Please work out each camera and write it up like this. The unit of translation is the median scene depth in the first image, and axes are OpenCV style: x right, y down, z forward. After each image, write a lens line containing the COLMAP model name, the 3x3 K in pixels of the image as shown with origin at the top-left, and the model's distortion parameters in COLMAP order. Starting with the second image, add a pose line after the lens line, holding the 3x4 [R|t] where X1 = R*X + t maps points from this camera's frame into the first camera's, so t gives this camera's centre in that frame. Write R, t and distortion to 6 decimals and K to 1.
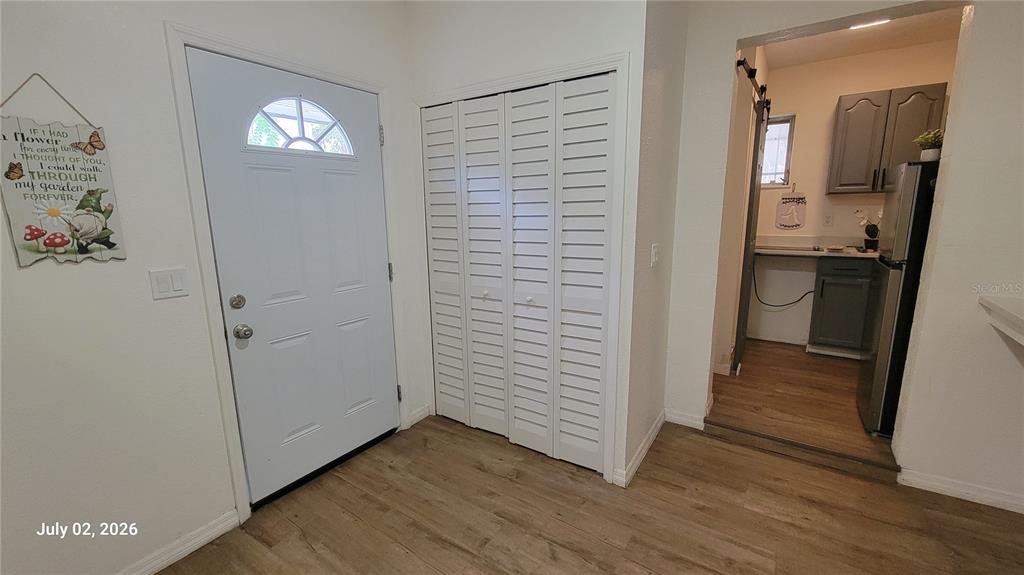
lens RADIAL K [[417.4, 0, 506.1], [0, 417.4, 289.0], [0, 0, 1]] dist [0.000961, 0.000759]
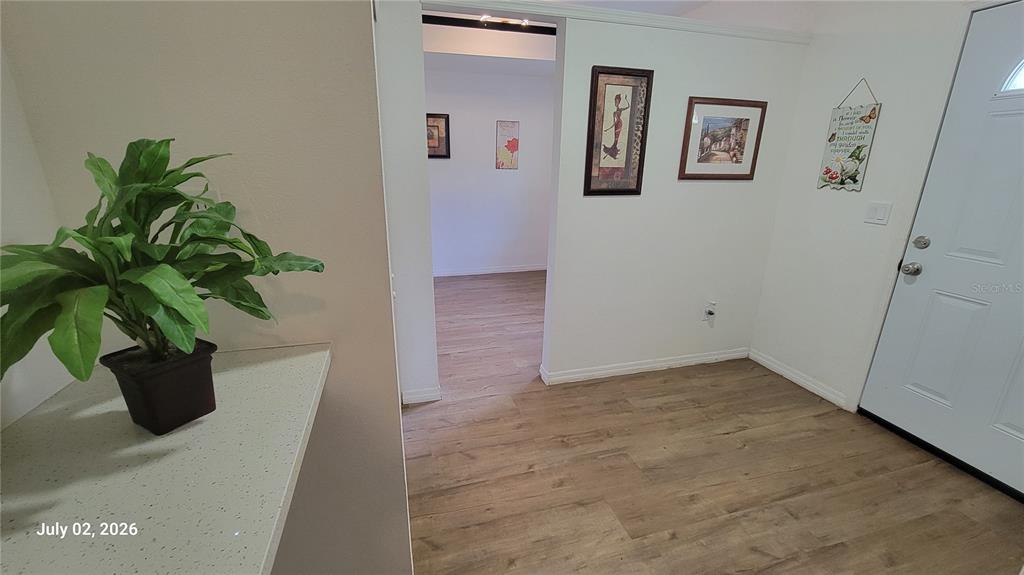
lens RADIAL K [[417.4, 0, 506.1], [0, 417.4, 289.0], [0, 0, 1]] dist [0.000961, 0.000759]
pose [[-0.641048, 0.232322, -0.731494, 0.819082], [-0.146029, 0.898755, 0.413418, -0.140025], [0.753480, 0.371840, -0.542219, 0.711117]]
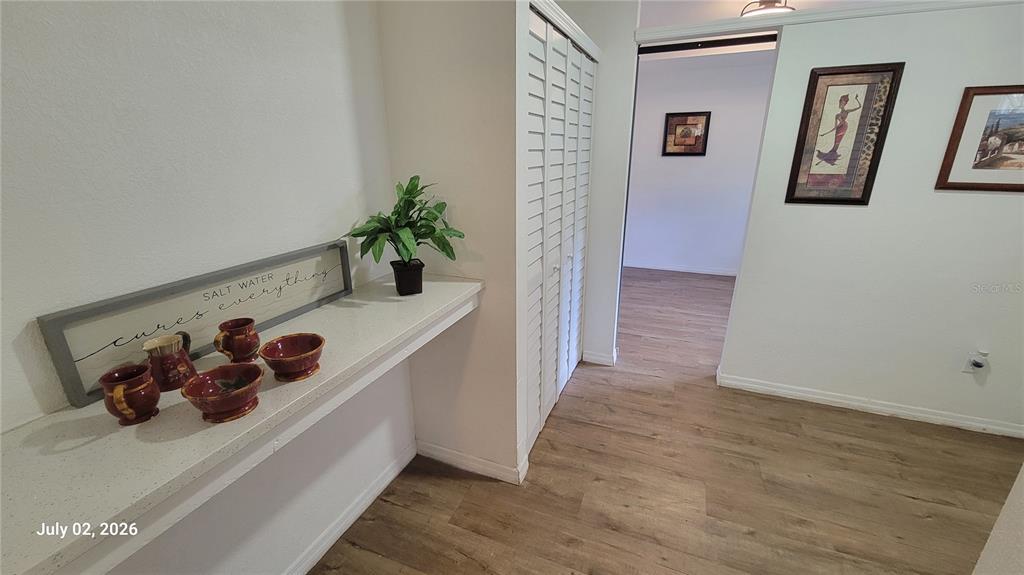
lens RADIAL K [[417.4, 0, 506.1], [0, 417.4, 289.0], [0, 0, 1]] dist [0.000961, 0.000759]
pose [[-0.978222, 0.088466, -0.187766, 0.739839], [-0.015013, 0.872097, 0.489103, -0.262094], [0.207019, 0.481270, -0.851776, 1.063108]]
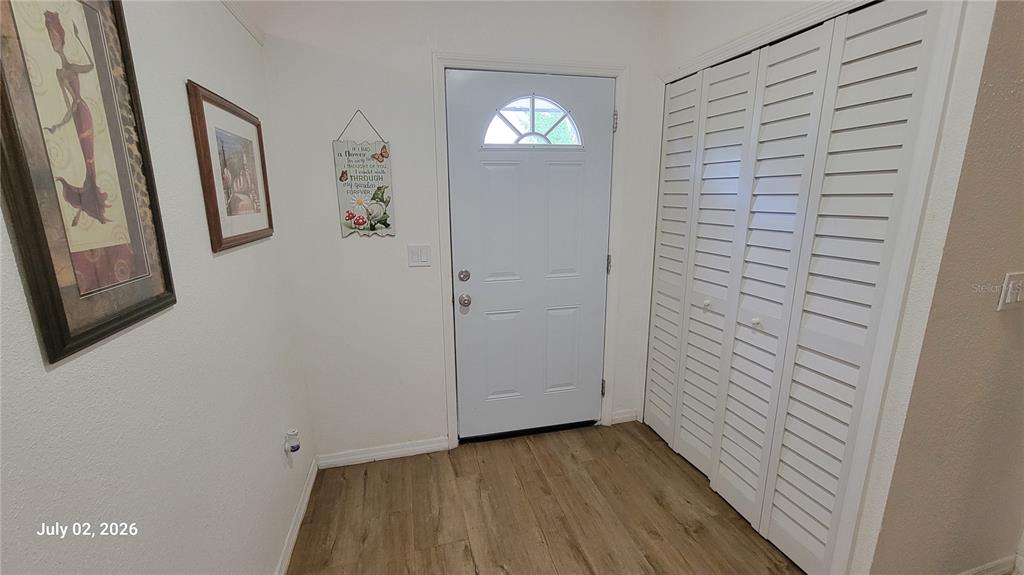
lens RADIAL K [[417.4, 0, 506.1], [0, 417.4, 289.0], [0, 0, 1]] dist [0.000961, 0.000759]
pose [[0.746015, 0.155727, -0.647465, 0.216927], [-0.126404, 0.987711, 0.091919, -0.051136], [0.653822, 0.013269, 0.756532, 0.135046]]
